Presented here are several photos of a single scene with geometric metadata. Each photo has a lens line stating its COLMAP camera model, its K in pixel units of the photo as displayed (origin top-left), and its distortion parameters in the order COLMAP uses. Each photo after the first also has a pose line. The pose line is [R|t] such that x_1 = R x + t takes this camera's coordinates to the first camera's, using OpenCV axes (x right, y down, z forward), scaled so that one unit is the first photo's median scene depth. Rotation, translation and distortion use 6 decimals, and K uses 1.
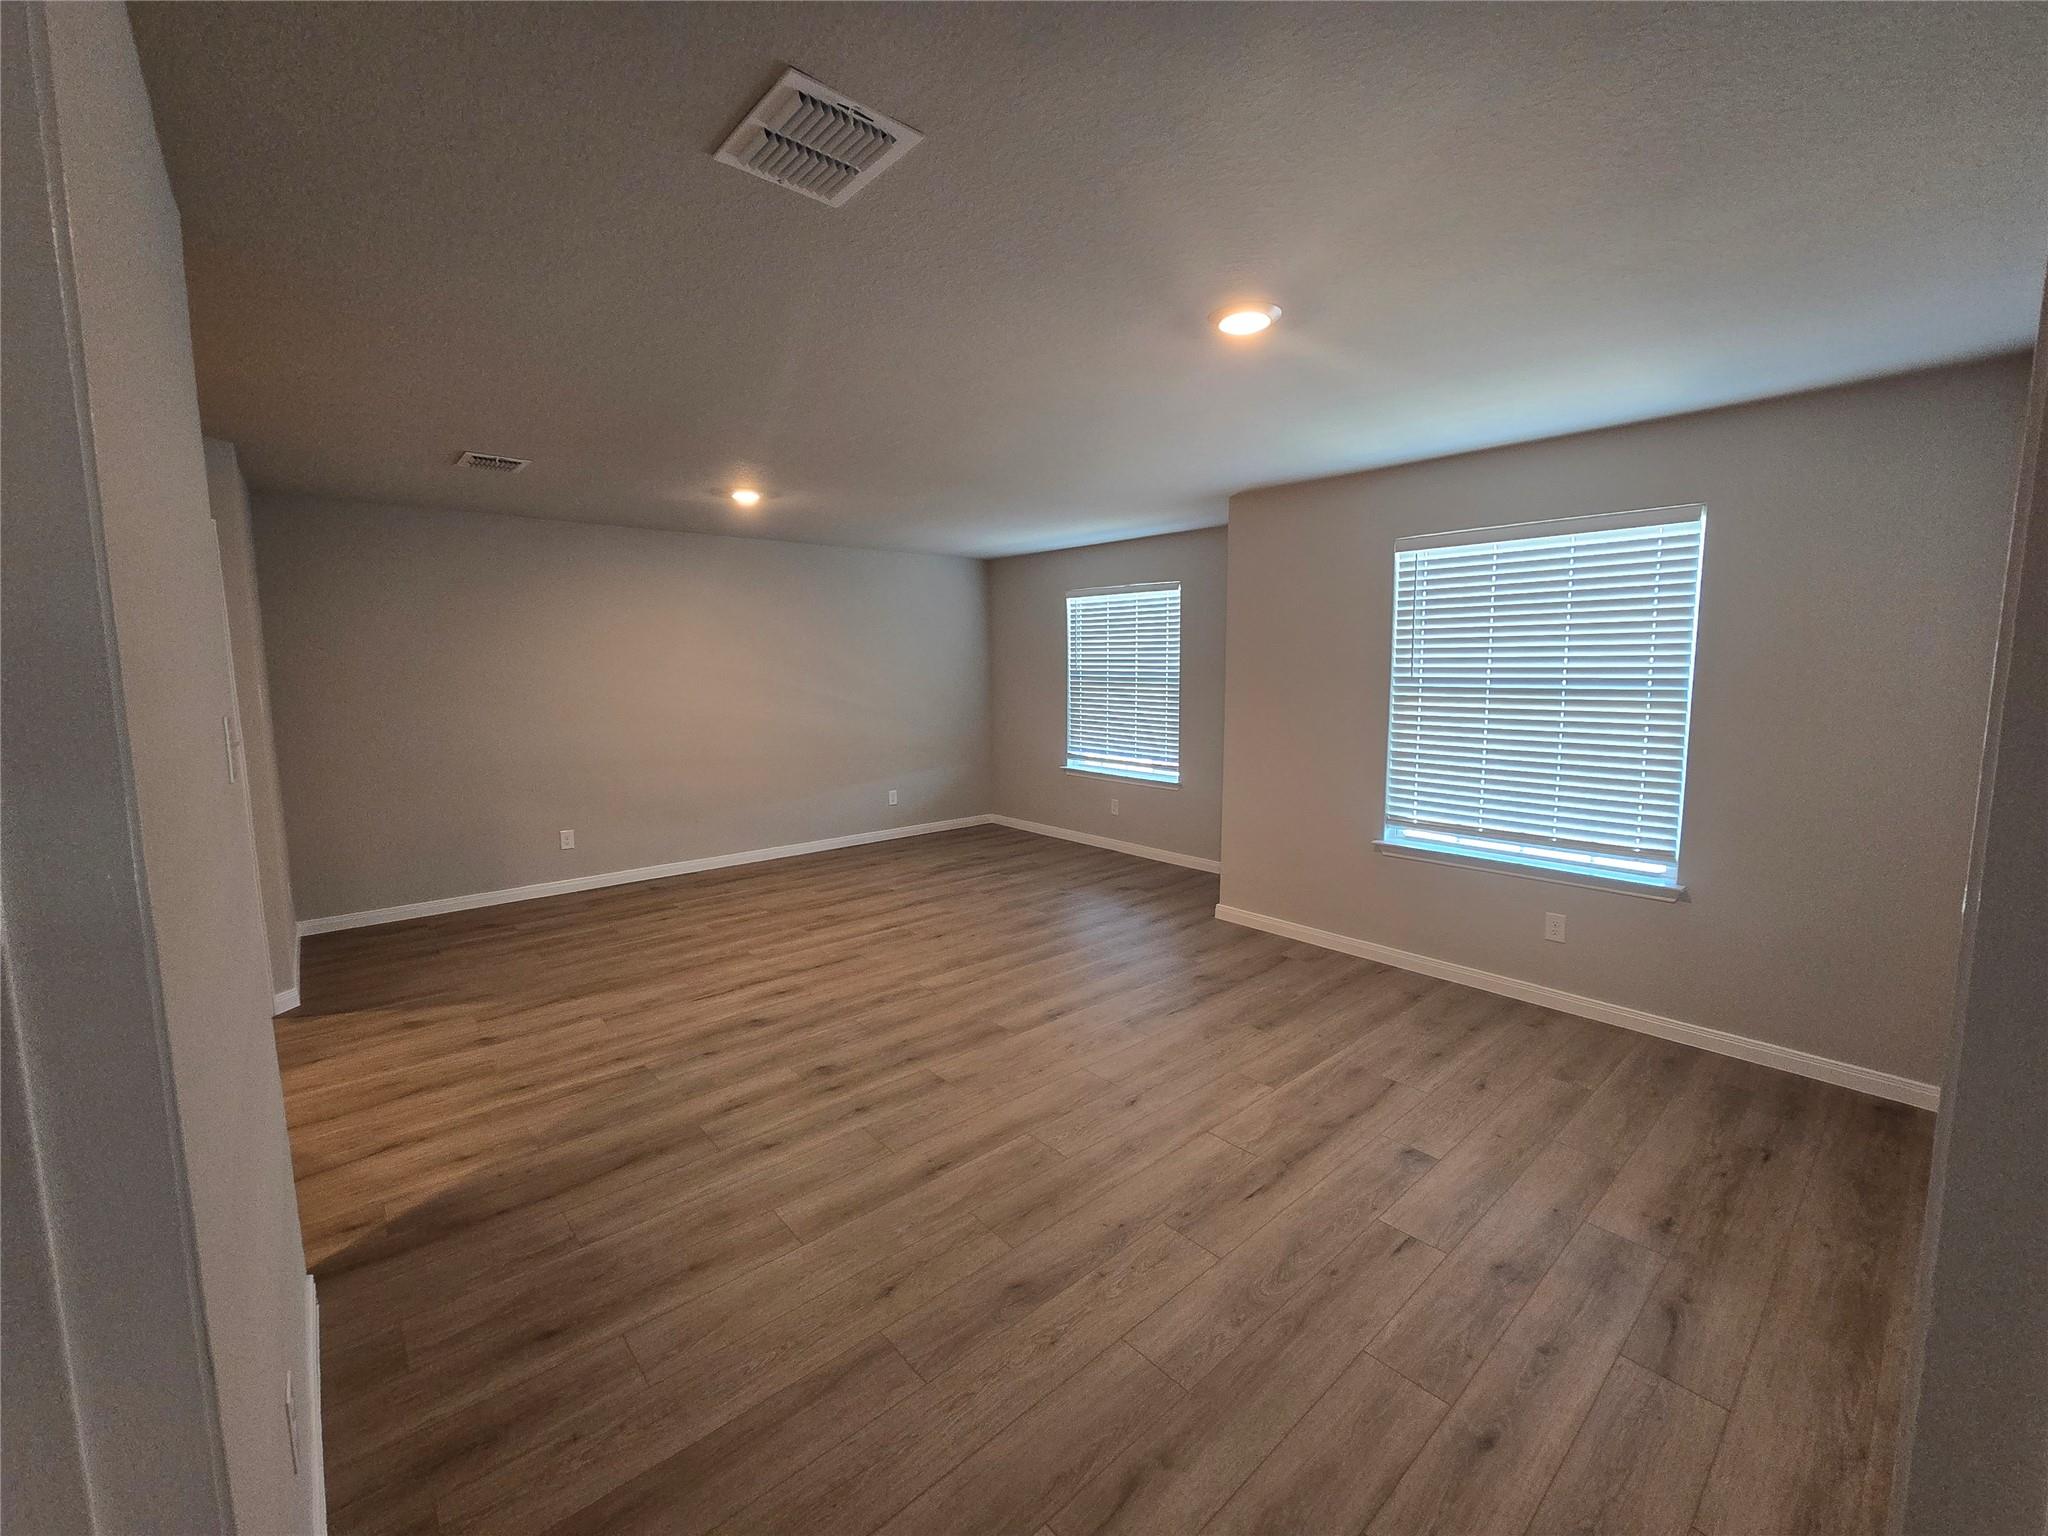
lens RADIAL K [[836.5, 0, 1033.2], [0, 836.5, 757.2], [0, 0, 1]] dist [-0.006602, -0.000153]
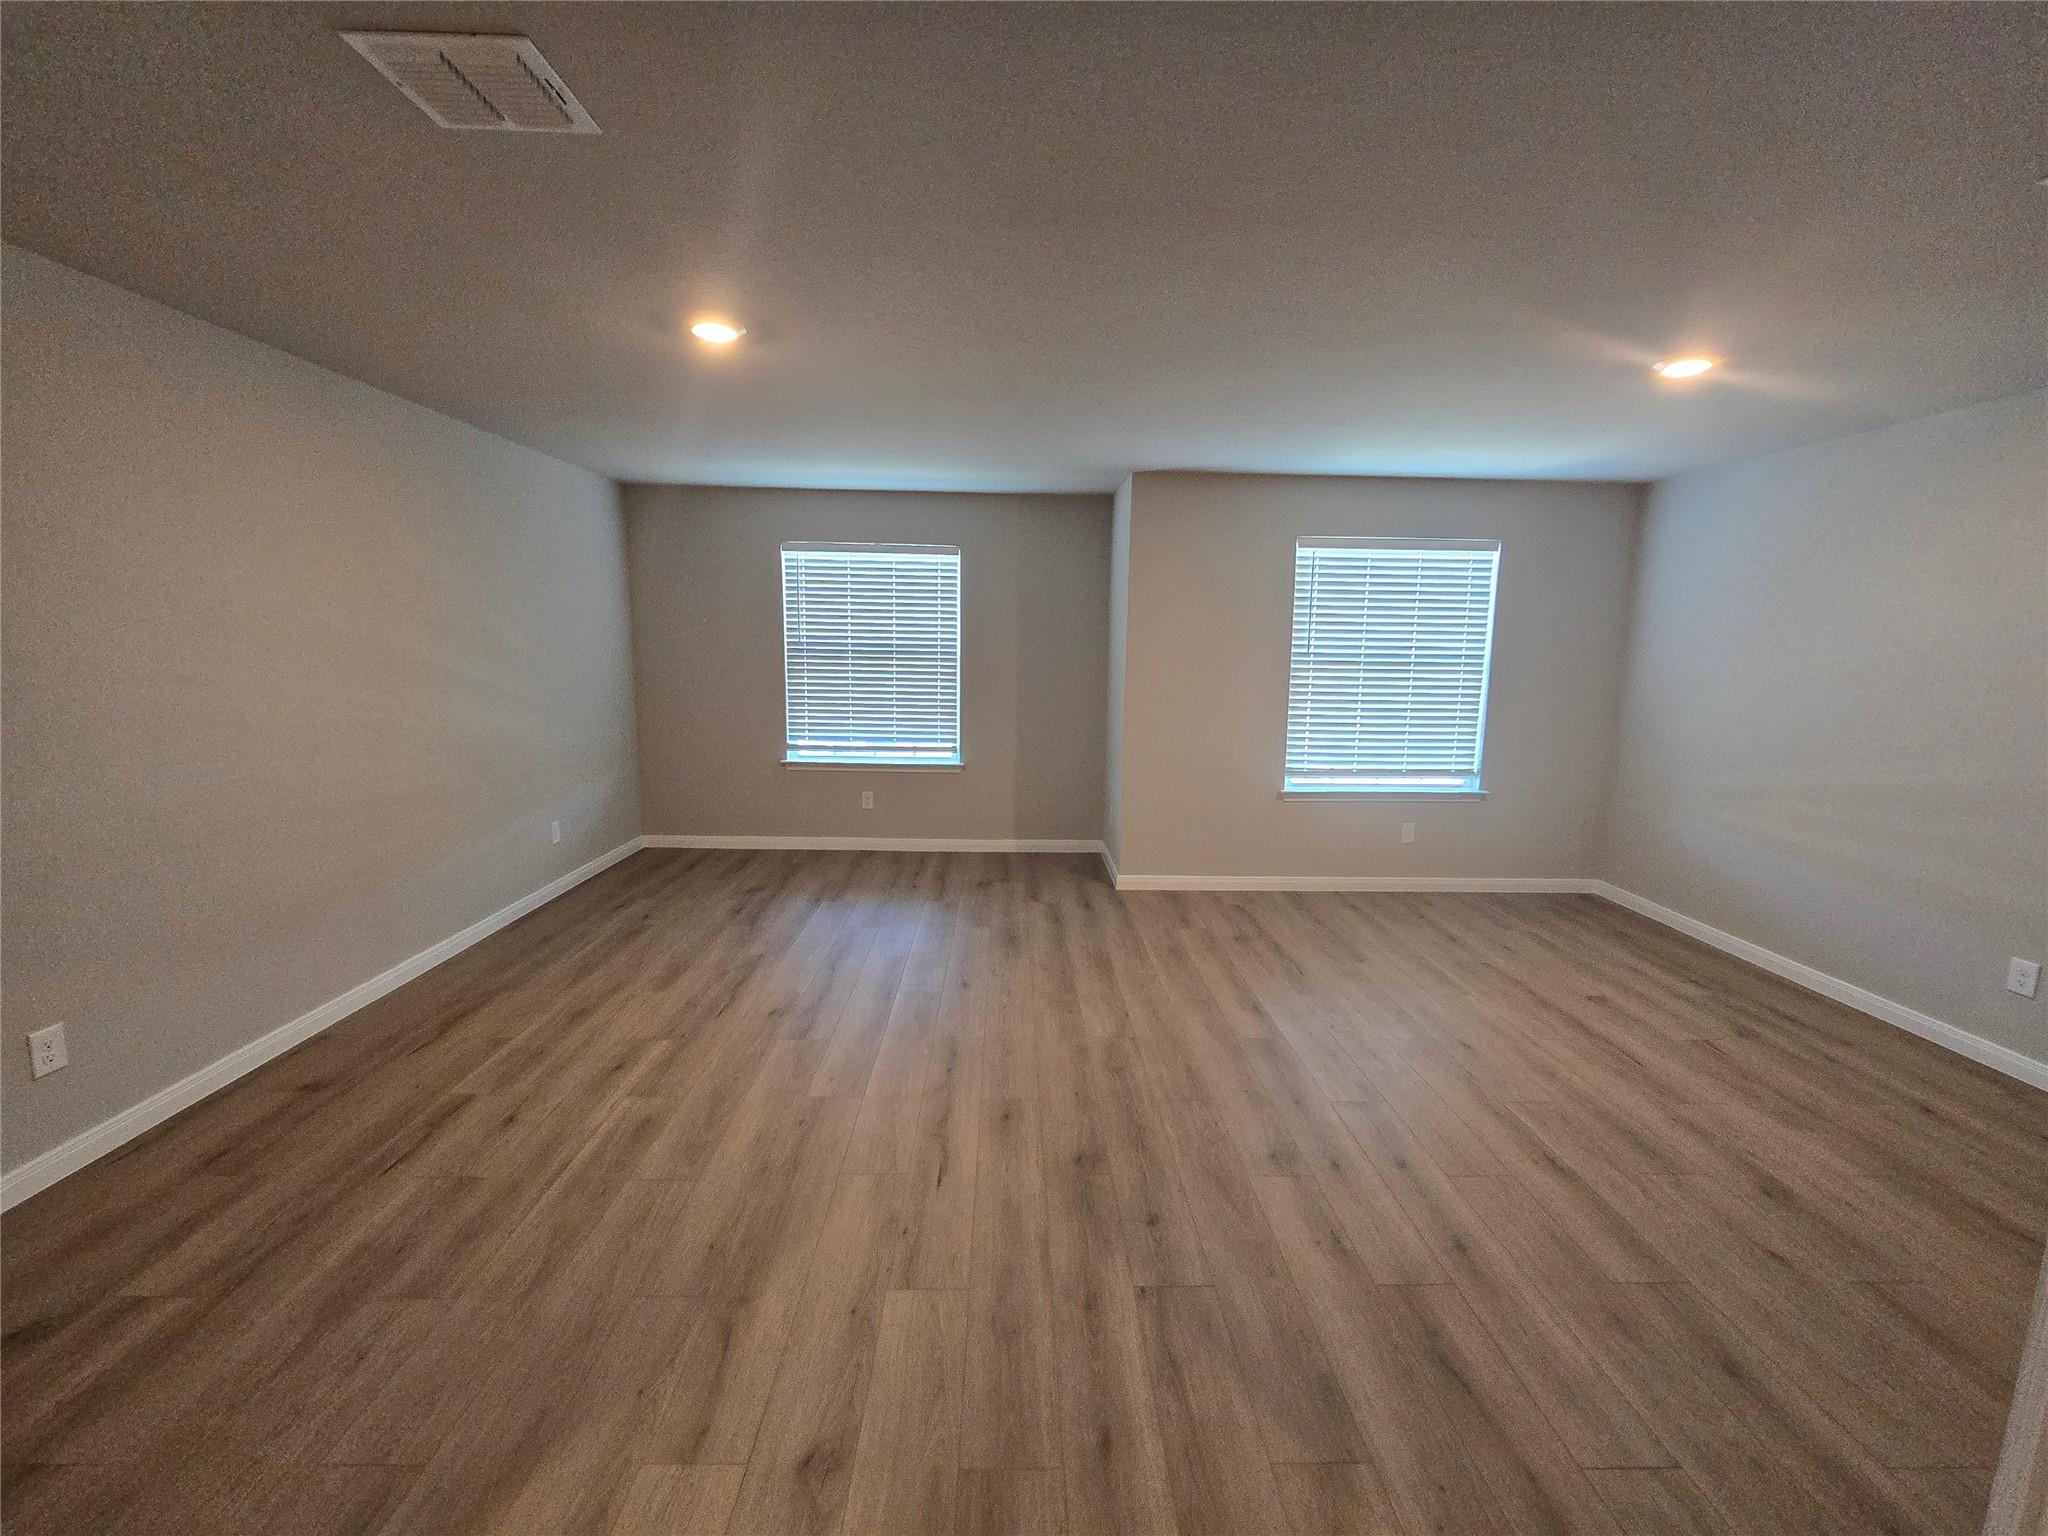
lens RADIAL K [[836.5, 0, 1033.2], [0, 836.5, 757.2], [0, 0, 1]] dist [-0.006602, -0.000153]
pose [[0.640090, -0.091705, 0.762807, -0.785954], [0.065380, 0.995751, 0.064847, -0.051620], [-0.765513, 0.008364, 0.643366, 0.550630]]
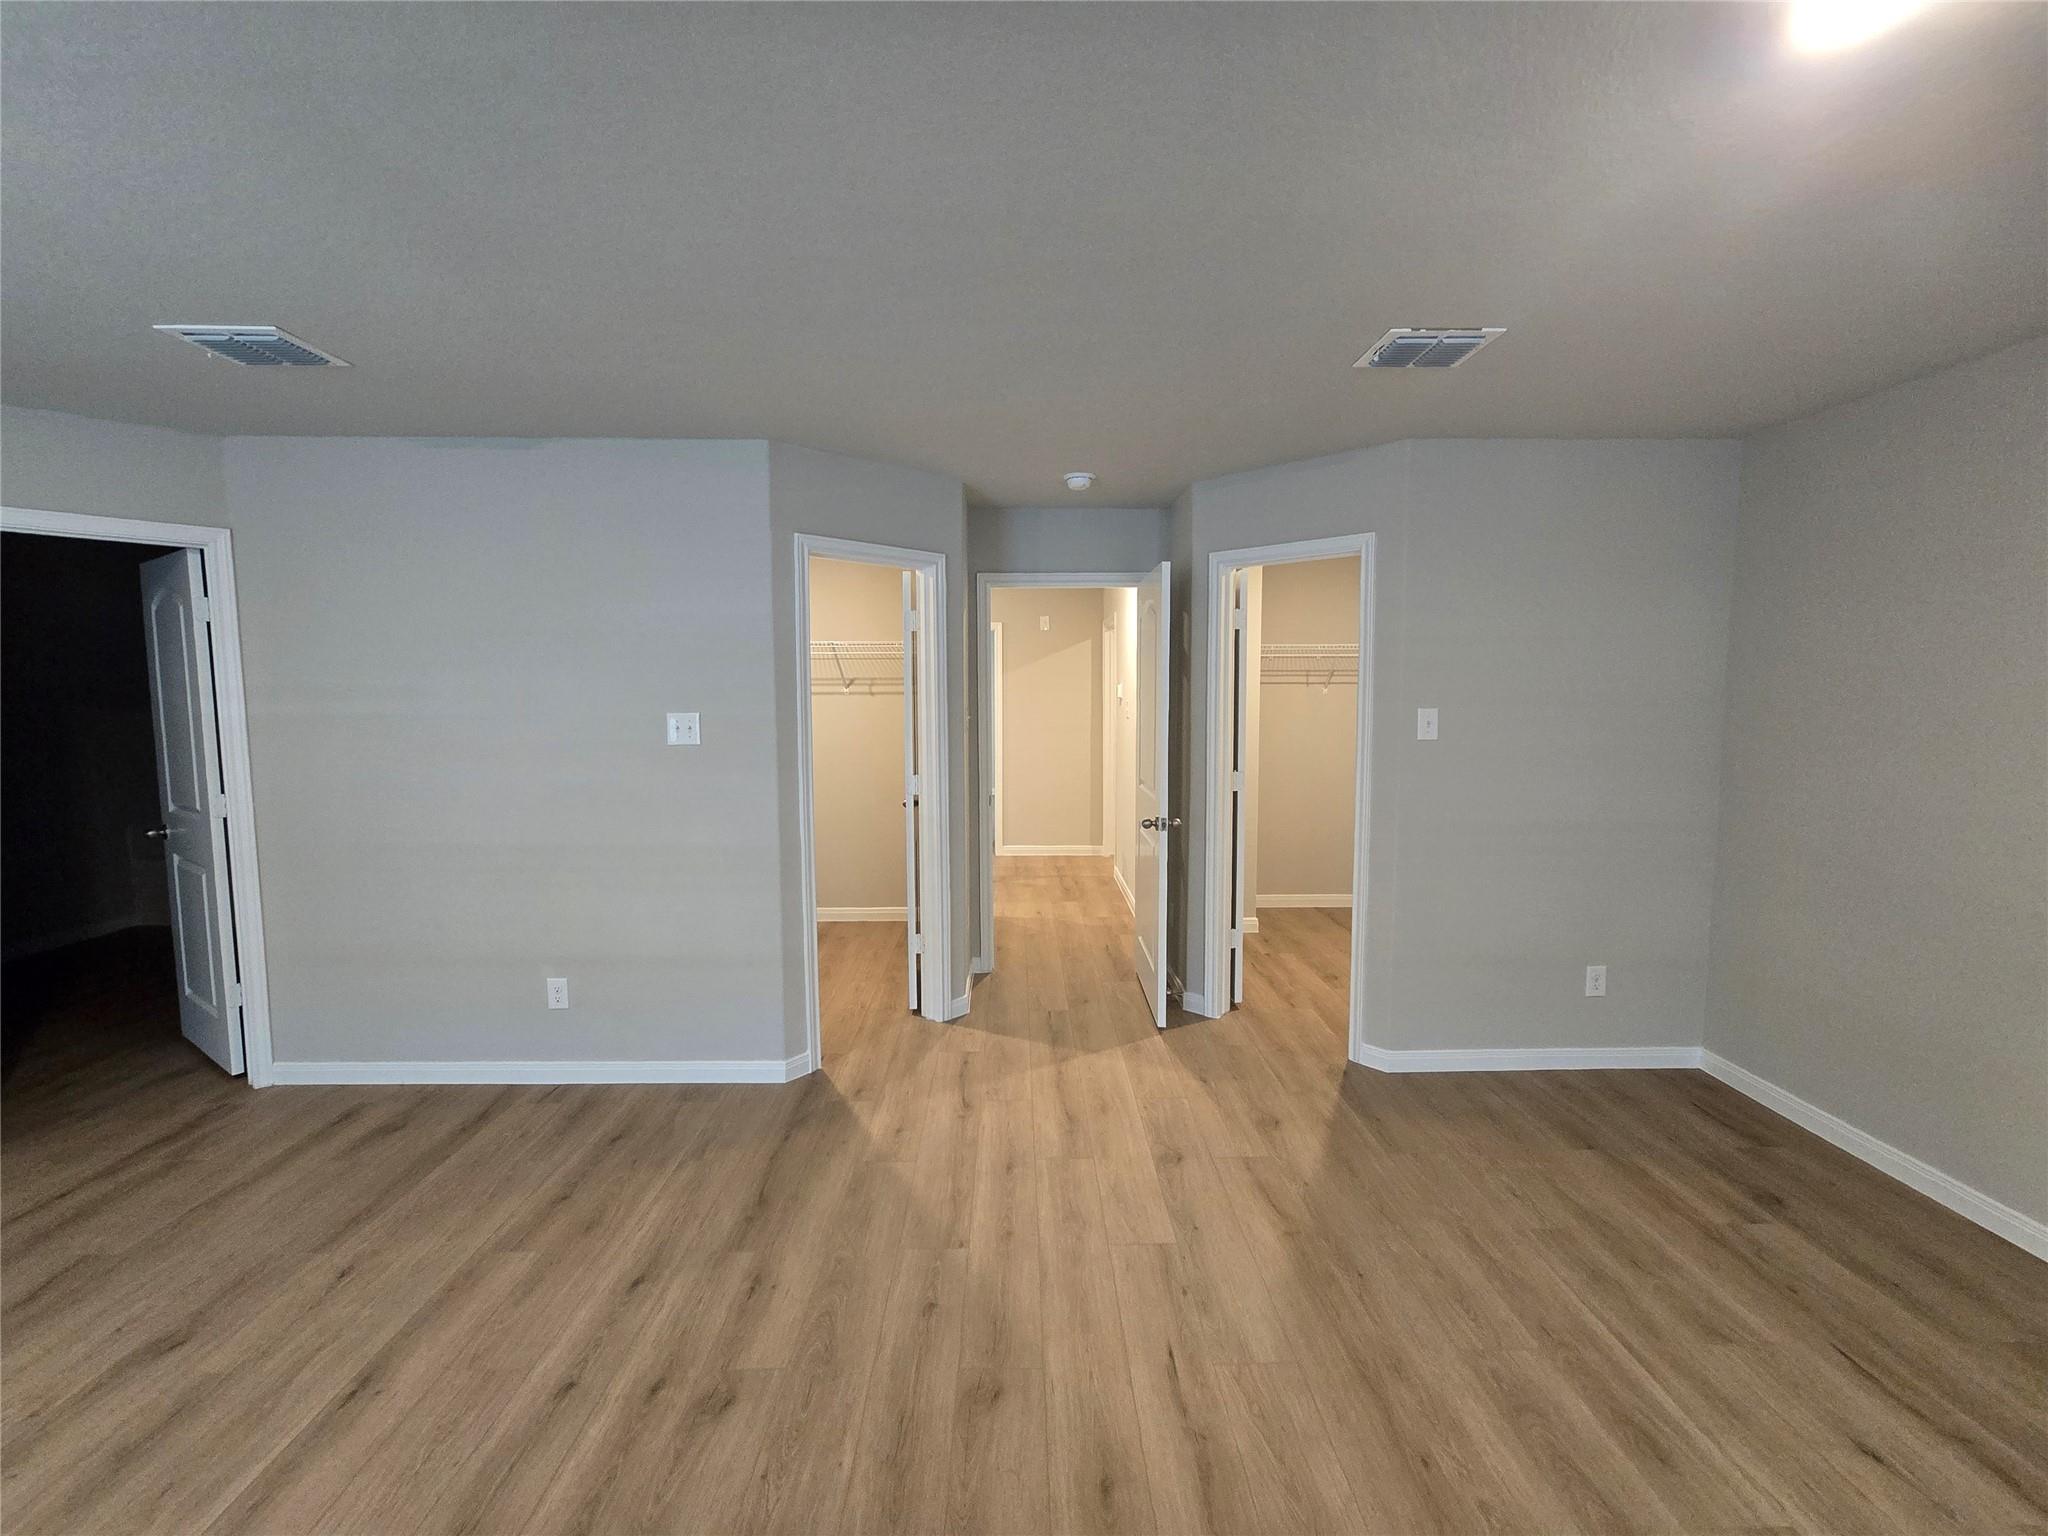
lens RADIAL K [[832.5, 0, 1024.0], [0, 832.5, 768.0], [0, 0, 1]] dist [-0.001882, 0.000029]
pose [[-0.654230, 0.077013, -0.752365, 0.004037], [-0.078323, 0.982554, 0.168683, -0.131771], [0.752229, 0.169285, -0.636784, 1.182322]]
